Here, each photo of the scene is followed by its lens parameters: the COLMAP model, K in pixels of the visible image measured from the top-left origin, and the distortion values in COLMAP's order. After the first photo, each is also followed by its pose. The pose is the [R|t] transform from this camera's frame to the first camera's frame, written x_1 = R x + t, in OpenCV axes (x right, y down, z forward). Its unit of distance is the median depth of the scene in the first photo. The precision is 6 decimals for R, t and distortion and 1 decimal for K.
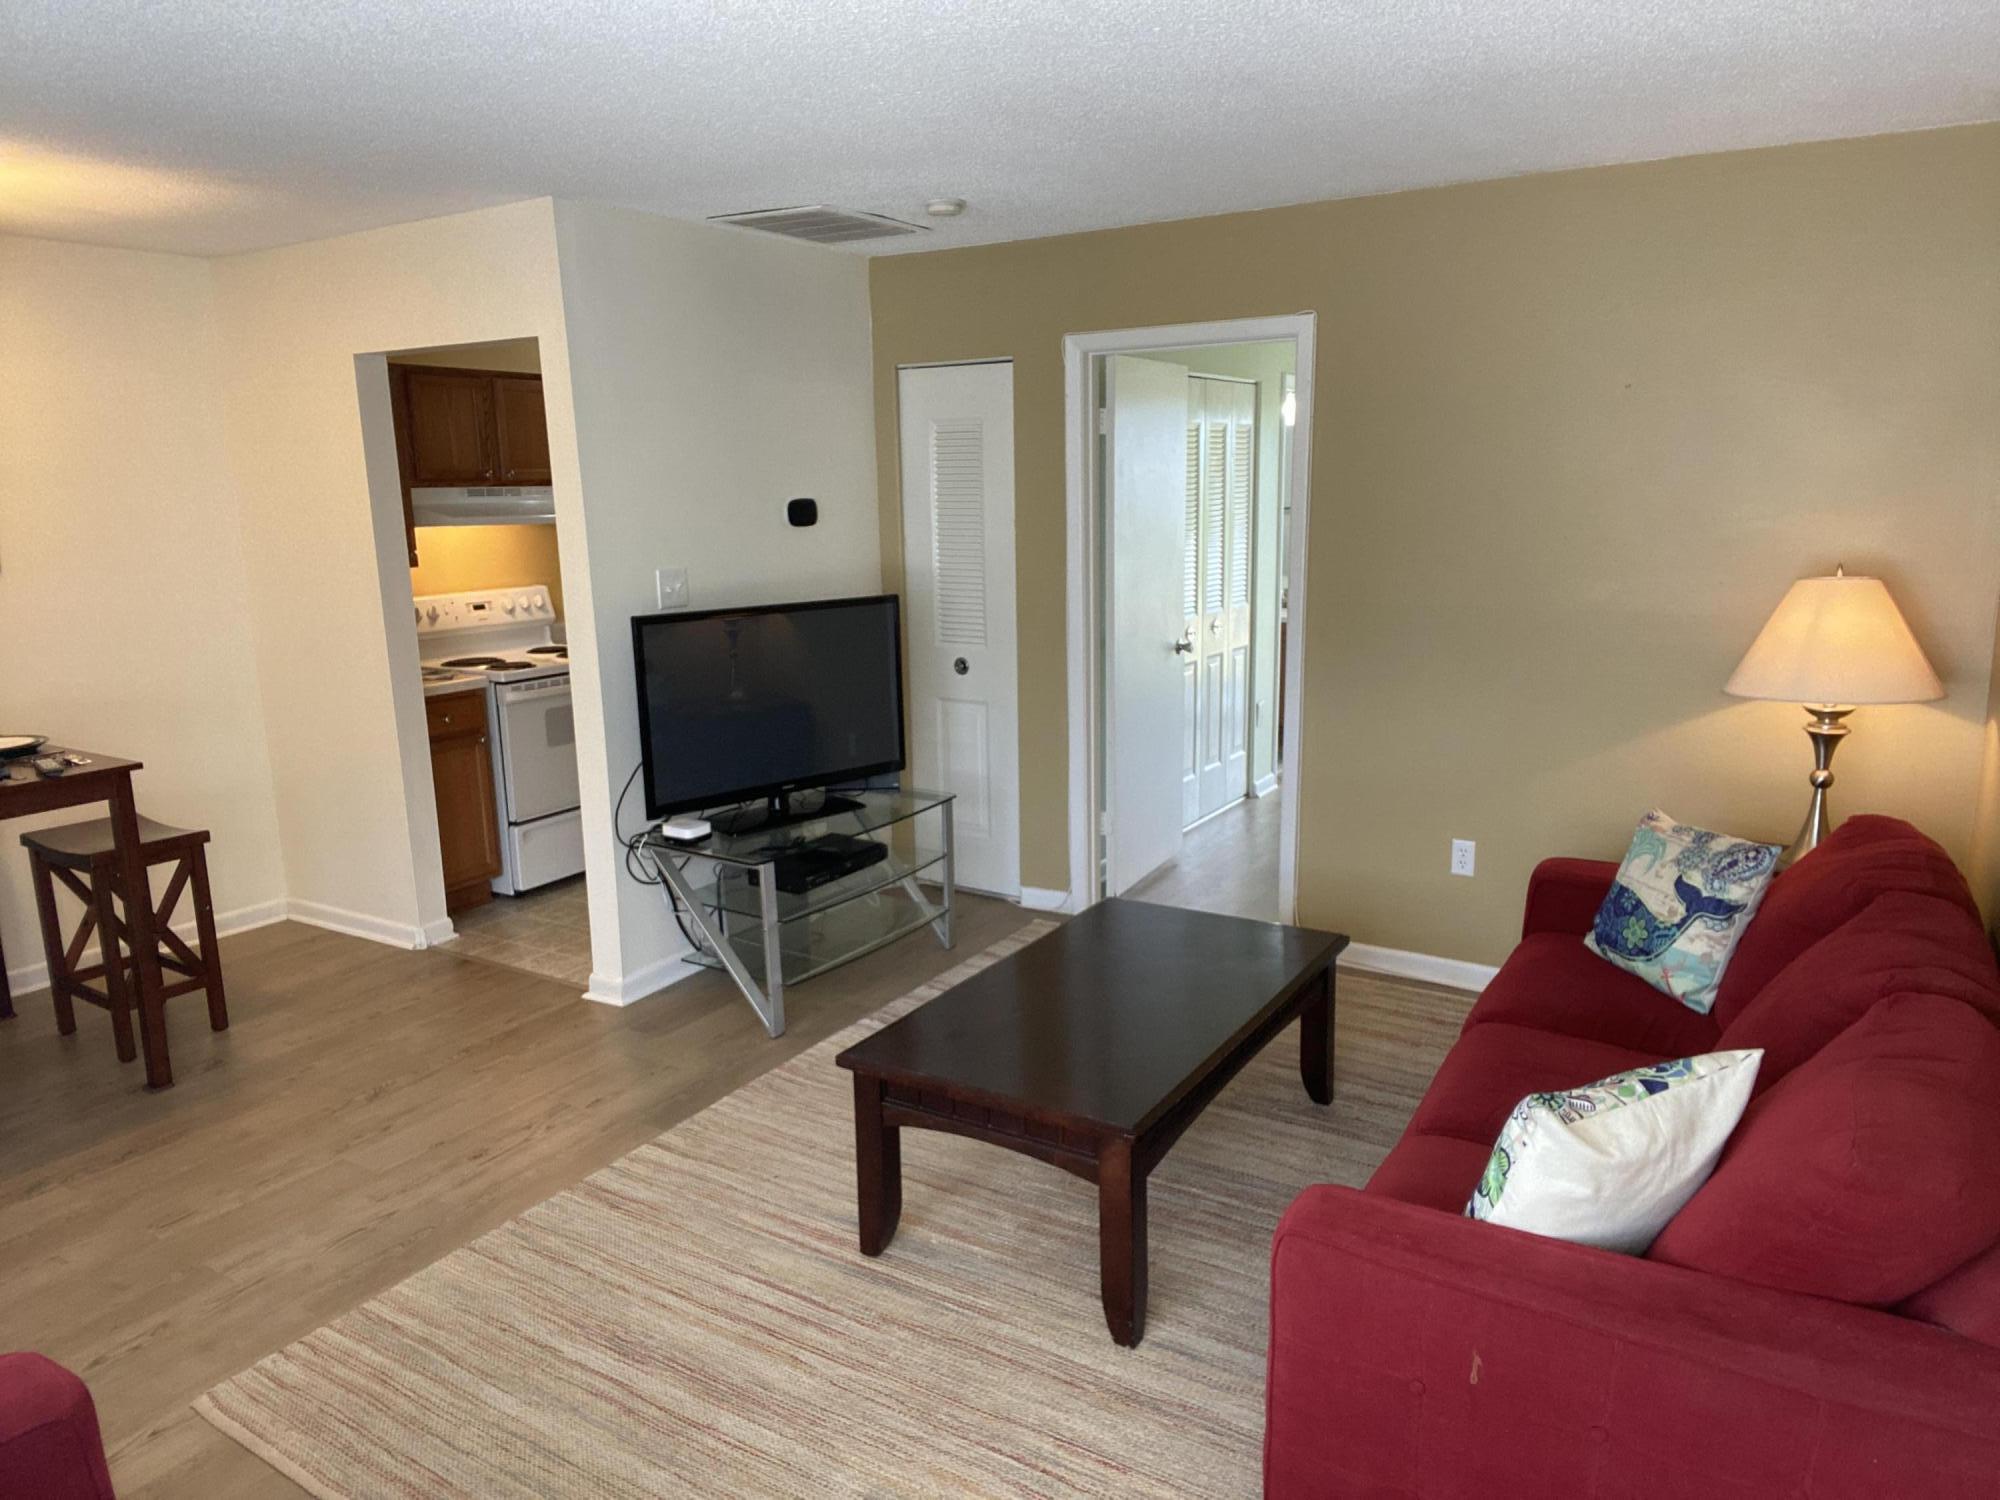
lens RADIAL K [[1356.4, 0, 1000.0], [0, 1356.4, 750.0], [0, 0, 1]] dist [0.024564, -0.001250]
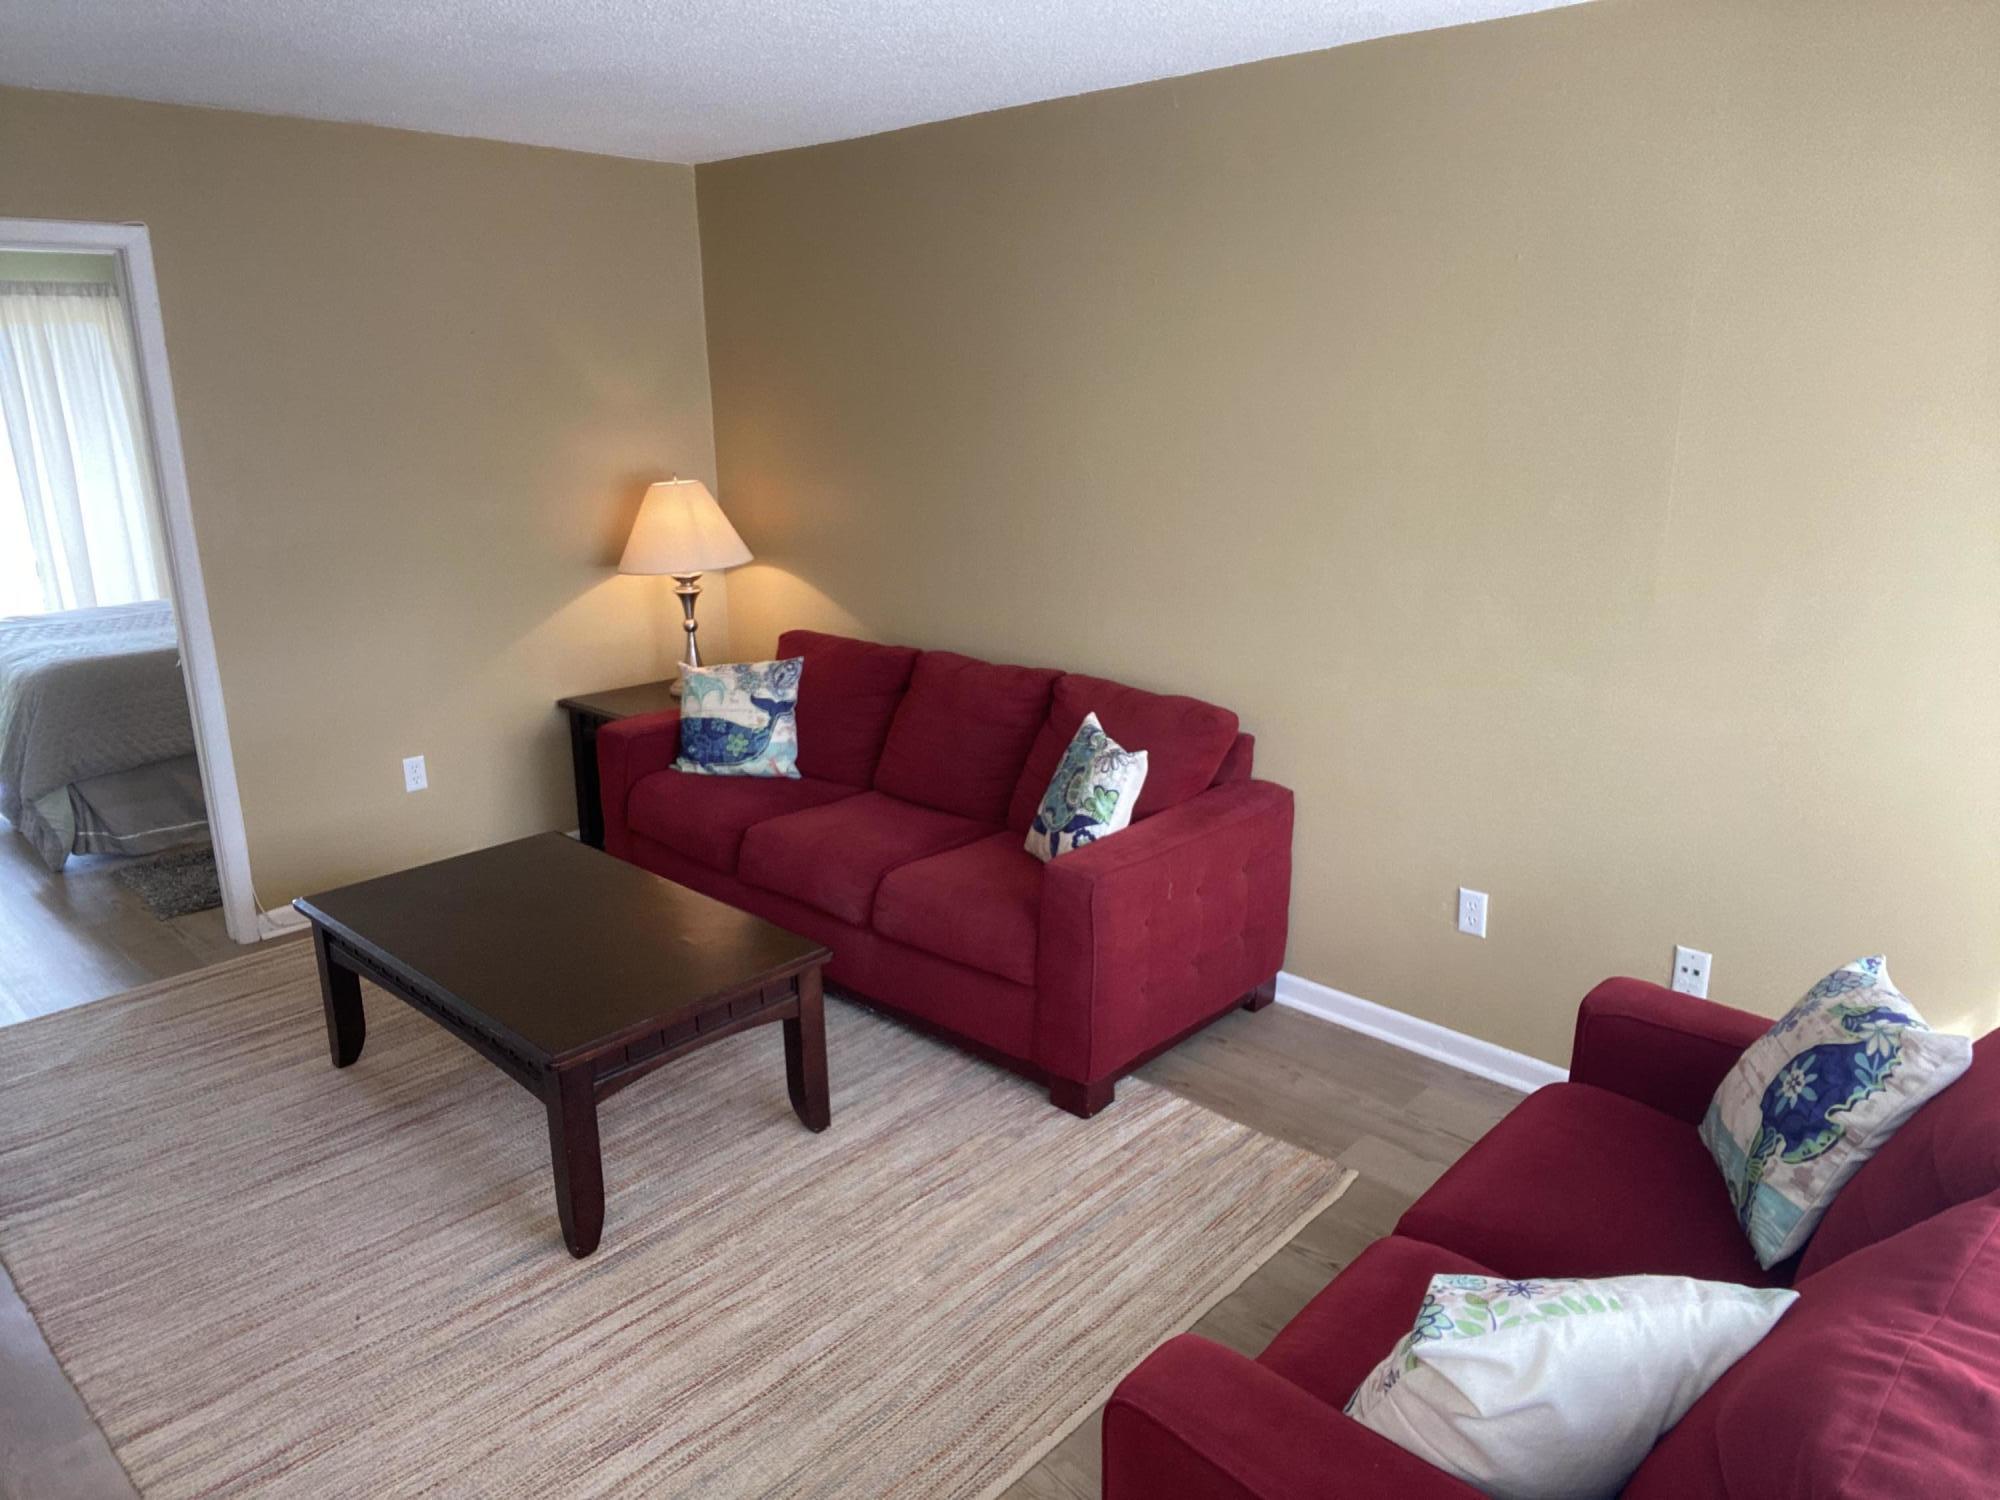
lens RADIAL K [[1356.4, 0, 1000.0], [0, 1356.4, 750.0], [0, 0, 1]] dist [0.024564, -0.001250]
pose [[0.192636, -0.249621, 0.948989, -0.803273], [0.201627, 0.956536, 0.210677, -0.098658], [-0.960332, 0.150758, 0.234594, 0.426466]]
